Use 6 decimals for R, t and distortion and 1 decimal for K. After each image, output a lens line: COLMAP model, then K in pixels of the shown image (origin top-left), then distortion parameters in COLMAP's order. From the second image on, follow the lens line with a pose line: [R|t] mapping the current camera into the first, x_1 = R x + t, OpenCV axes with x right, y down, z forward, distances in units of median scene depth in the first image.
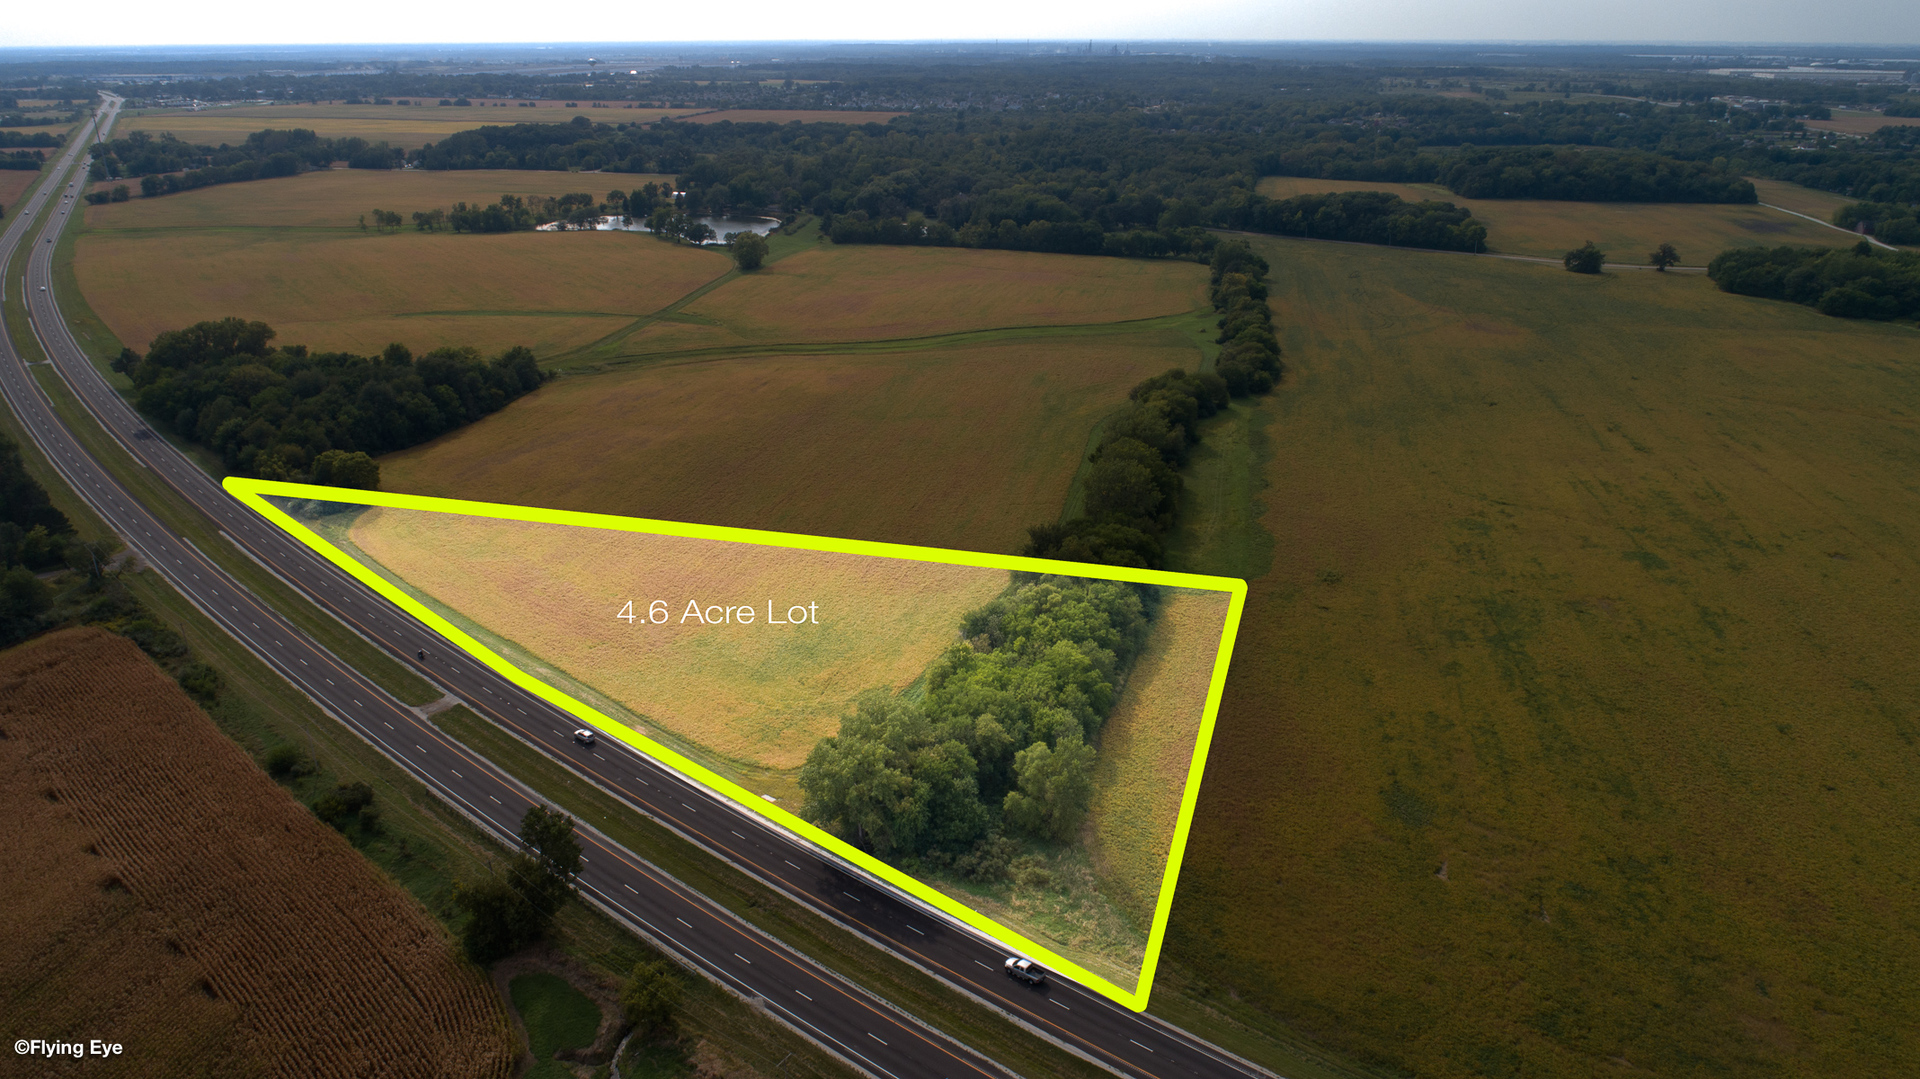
lens RADIAL K [[1273.3, 0, 952.8], [0, 1273.3, 538.7], [0, 0, 1]] dist [-0.018404, 0.006662]
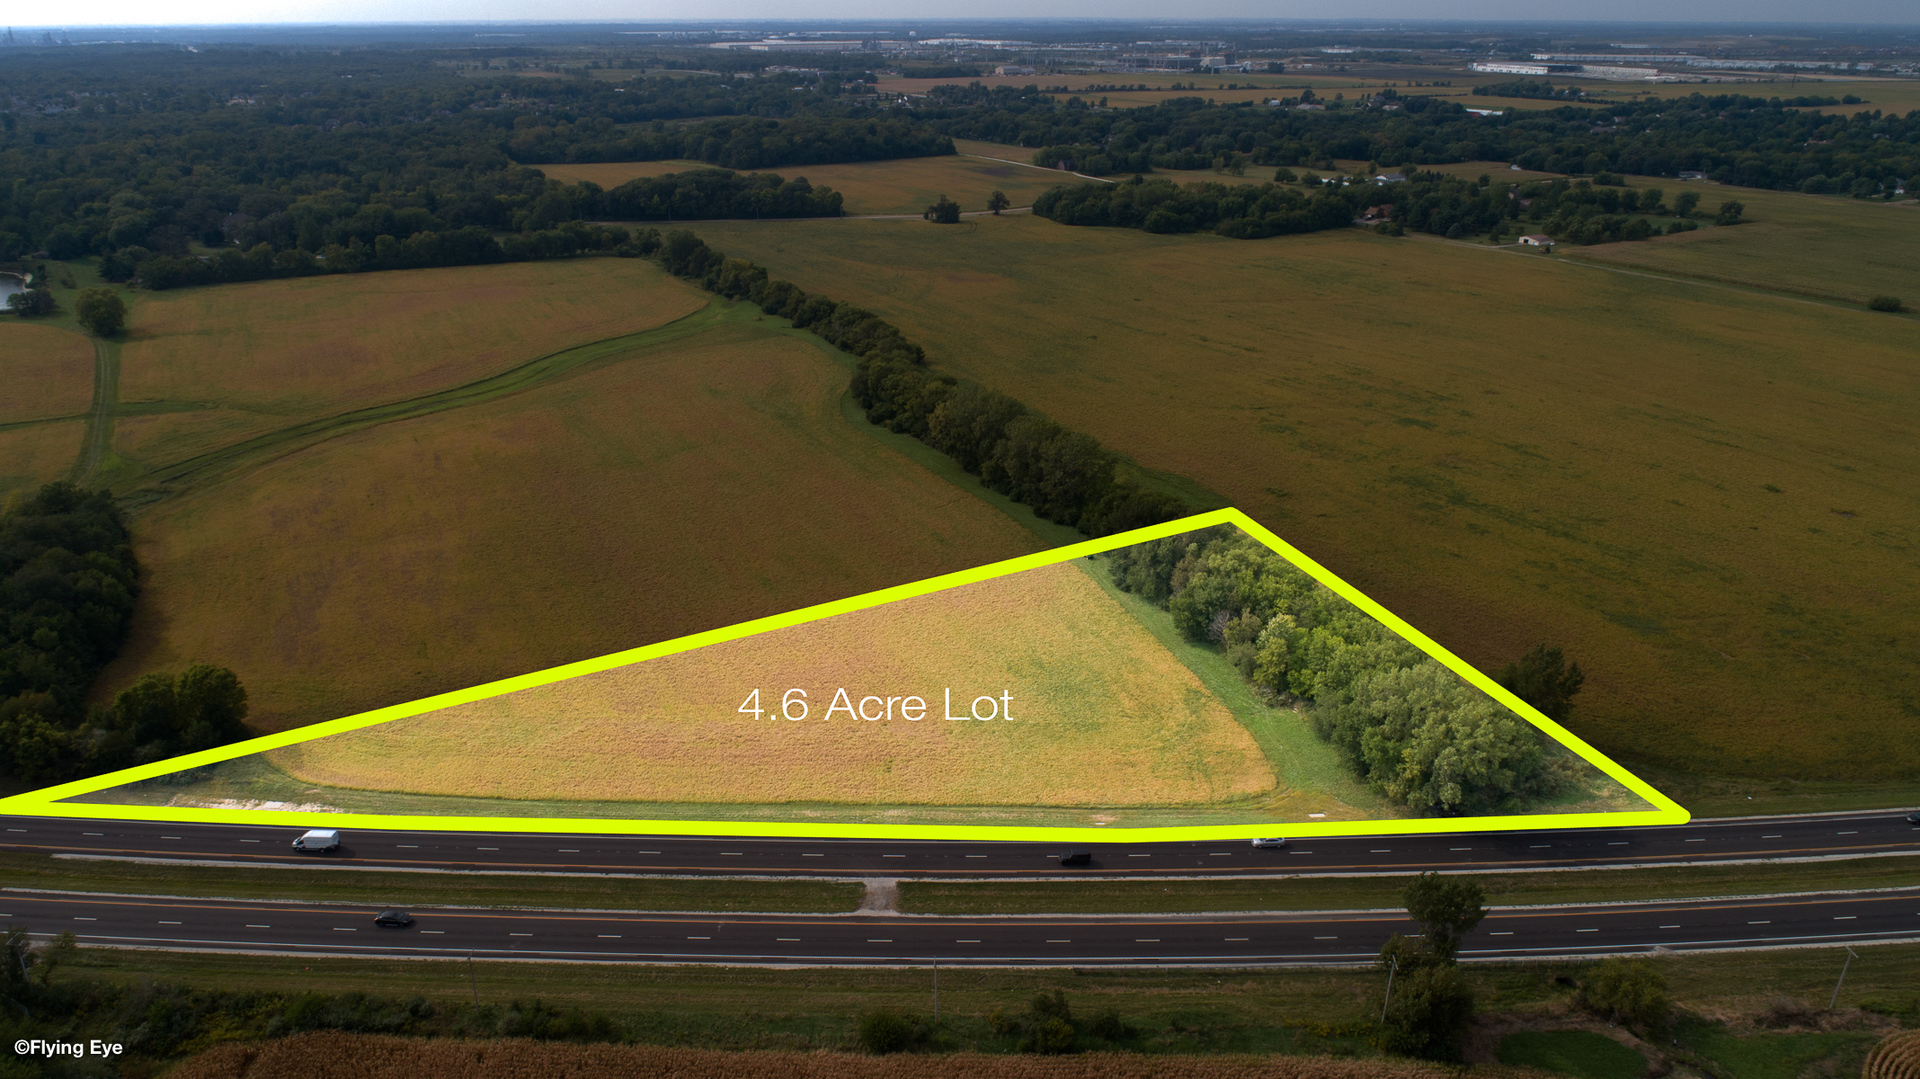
lens RADIAL K [[1273.3, 0, 952.8], [0, 1273.3, 538.7], [0, 0, 1]] dist [-0.018404, 0.006662]
pose [[0.755924, -0.252889, 0.603843, -0.258245], [0.244995, 0.964631, 0.097287, -0.046486], [-0.607088, 0.074397, 0.791144, 0.115593]]
